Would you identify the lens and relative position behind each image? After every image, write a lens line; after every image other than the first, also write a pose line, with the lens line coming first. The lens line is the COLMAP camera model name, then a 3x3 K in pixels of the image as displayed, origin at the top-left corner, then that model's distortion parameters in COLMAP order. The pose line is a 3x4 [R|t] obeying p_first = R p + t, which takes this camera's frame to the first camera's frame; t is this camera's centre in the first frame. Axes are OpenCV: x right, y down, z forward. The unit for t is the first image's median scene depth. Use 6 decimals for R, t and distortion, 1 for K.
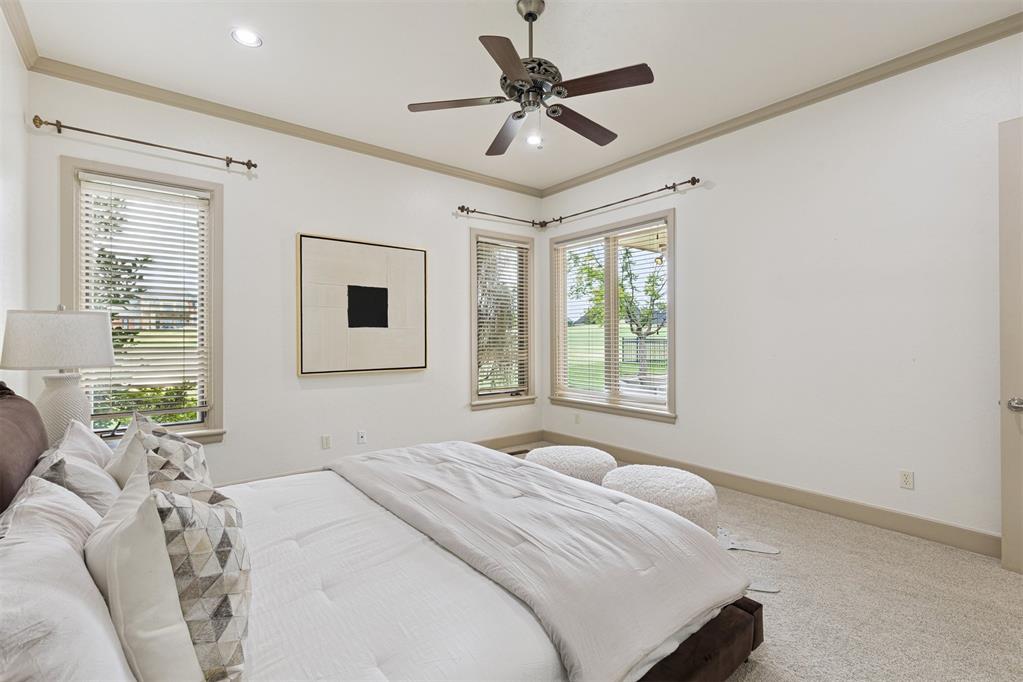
lens RADIAL K [[462.3, 0, 509.4], [0, 462.3, 338.7], [0, 0, 1]] dist [0.006847, -0.002242]
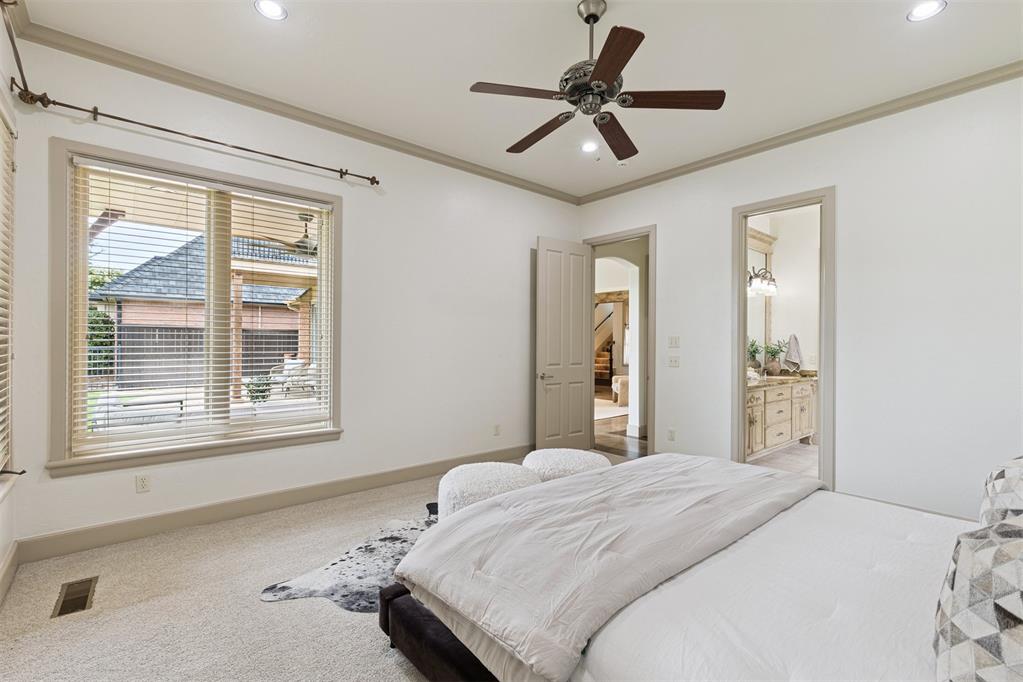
lens RADIAL K [[462.3, 0, 509.4], [0, 462.3, 344.2], [0, 0, 1]] dist [0.006847, -0.002242]
pose [[-0.030326, -0.003949, 0.999532, -0.984761], [-0.002532, 0.999989, 0.003874, -0.005985], [-0.999537, -0.002413, -0.030336, 1.270535]]
